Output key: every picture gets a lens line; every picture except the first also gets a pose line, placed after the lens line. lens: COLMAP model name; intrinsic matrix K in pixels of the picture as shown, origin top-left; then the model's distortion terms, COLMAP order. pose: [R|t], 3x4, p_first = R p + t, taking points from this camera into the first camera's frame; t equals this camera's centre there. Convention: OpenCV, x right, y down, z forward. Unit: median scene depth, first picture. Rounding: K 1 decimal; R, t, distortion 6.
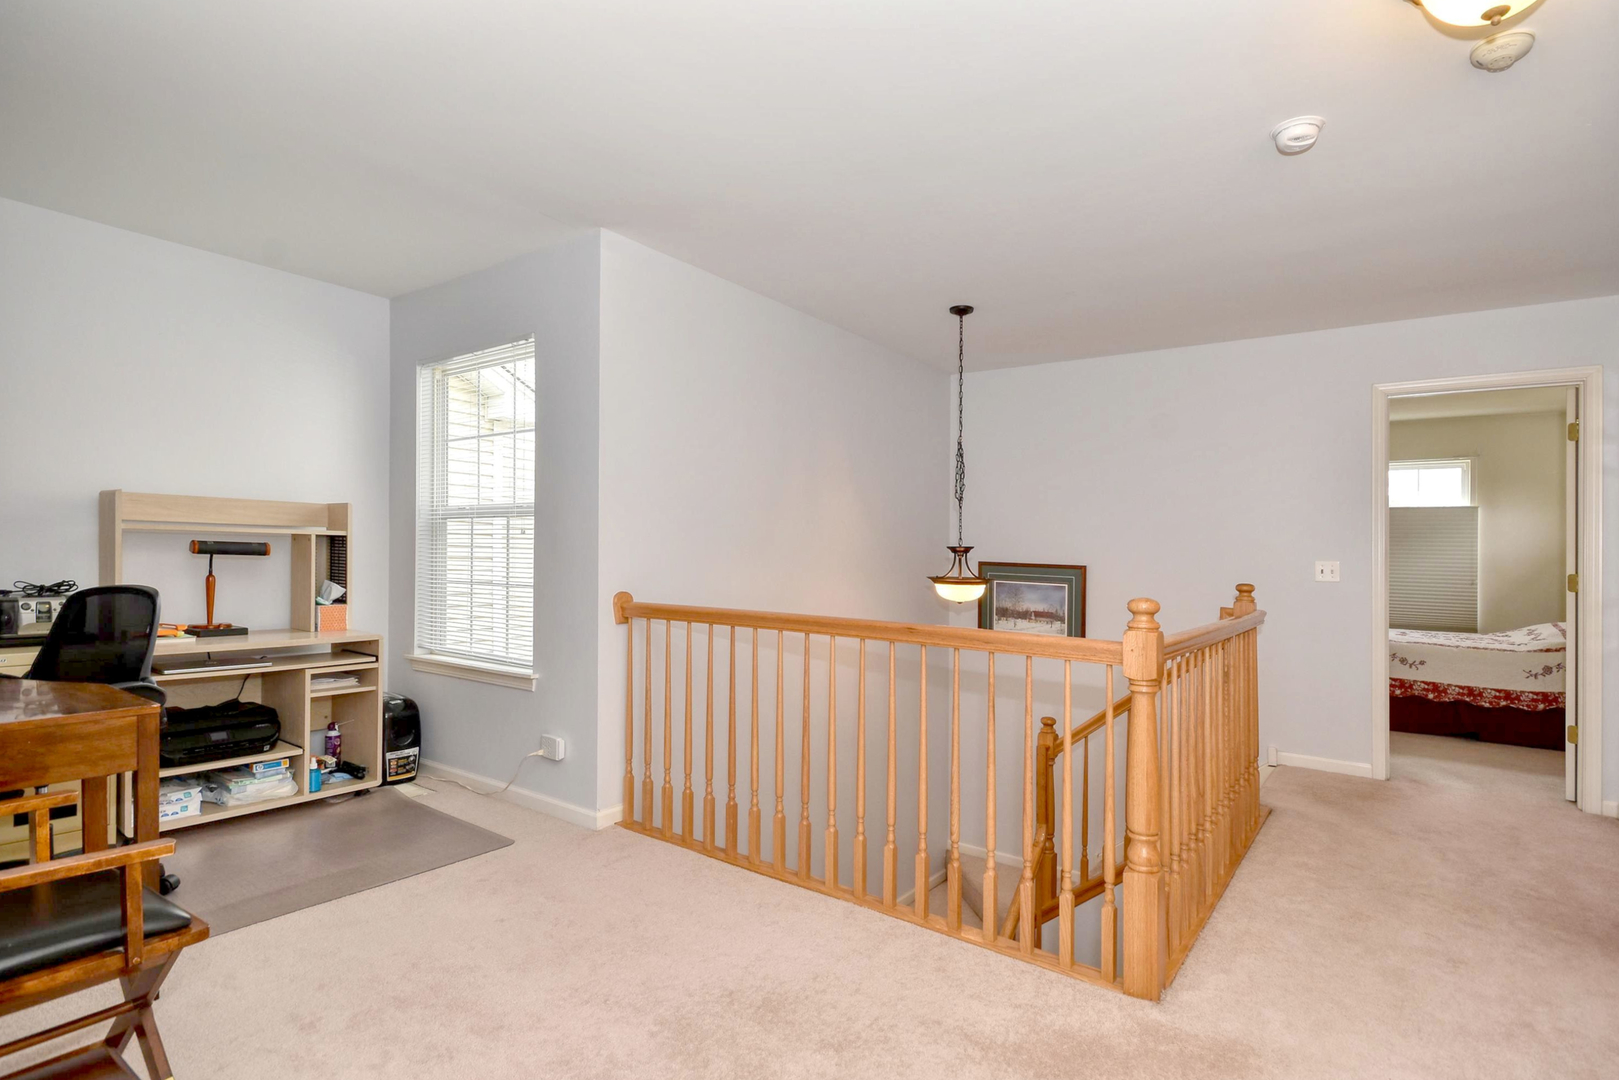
lens RADIAL K [[811.1, 0, 805.0], [0, 811.1, 547.5], [0, 0, 1]] dist [0.006359, -0.000064]
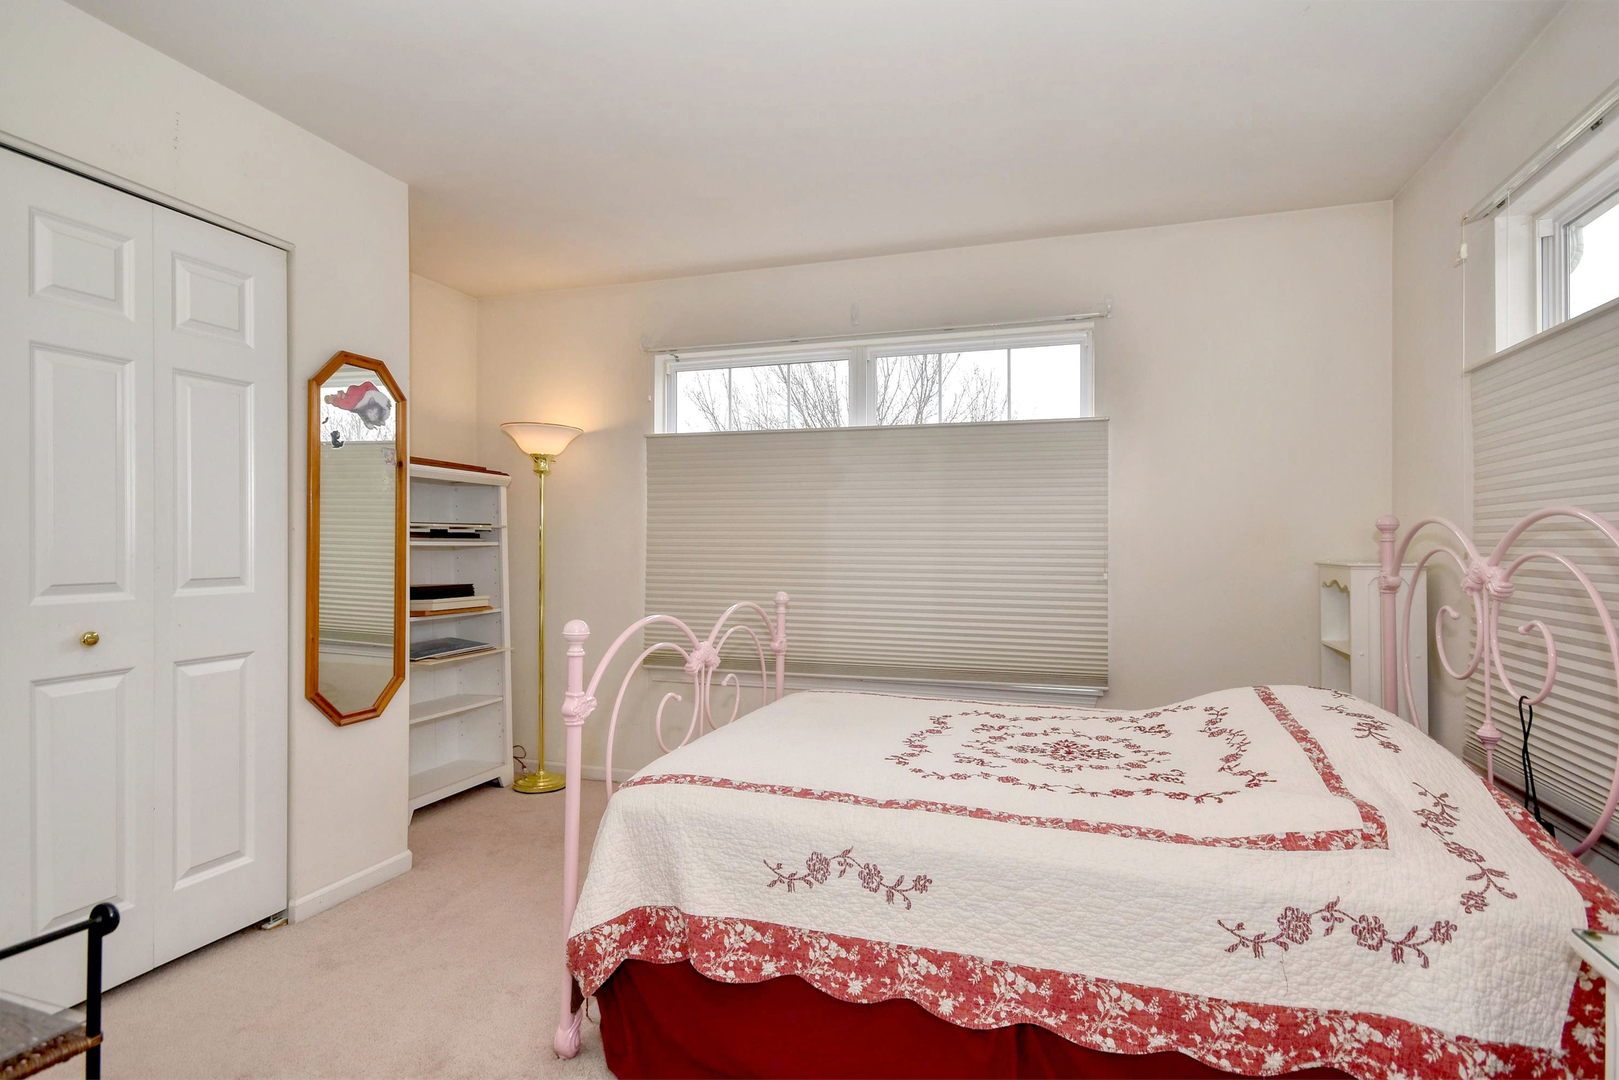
lens RADIAL K [[811.1, 0, 818.7], [0, 811.1, 547.6], [0, 0, 1]] dist [0.006359, -0.000064]
pose [[0.948778, -0.016414, 0.315517, 0.655199], [0.012744, 0.999825, 0.013692, 0.021618], [-0.315687, -0.008970, 0.948821, 0.766450]]
